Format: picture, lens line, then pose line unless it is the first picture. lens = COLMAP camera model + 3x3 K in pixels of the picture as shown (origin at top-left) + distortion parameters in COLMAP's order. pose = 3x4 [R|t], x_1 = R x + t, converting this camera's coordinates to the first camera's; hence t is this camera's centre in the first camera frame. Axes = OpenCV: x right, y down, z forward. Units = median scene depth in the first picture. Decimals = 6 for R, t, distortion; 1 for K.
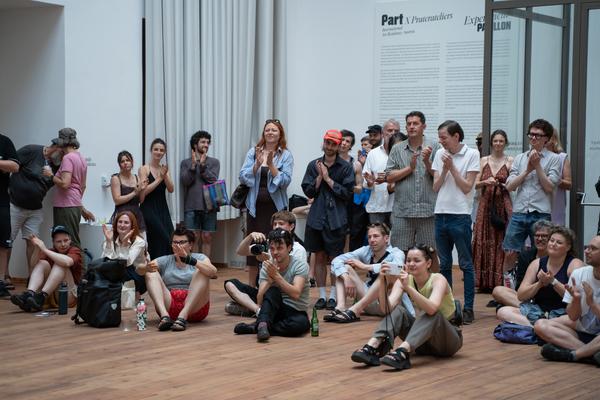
lens RADIAL K [[1325.3, 0, 300.0], [0, 1325.3, 200.0], [0, 0, 1]] dist [-0.014893, 3.158722]
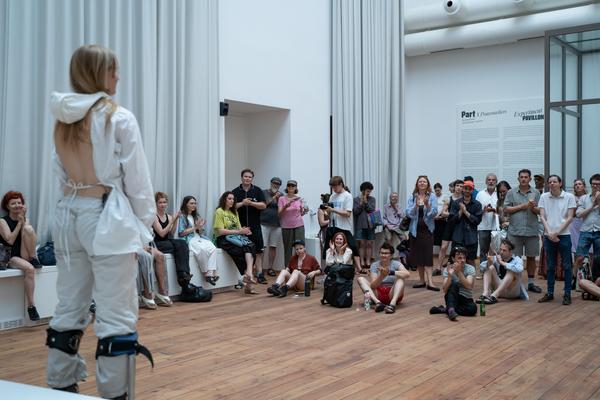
lens RADIAL K [[699.8, 0, 300.0], [0, 699.8, 200.0], [0, 0, 1]] dist [0.005153, -0.000936]
pose [[0.997397, -0.008148, -0.071644, -0.105417], [0.006892, 0.999819, -0.017761, -0.014771], [0.071775, 0.017221, 0.997272, 0.117272]]
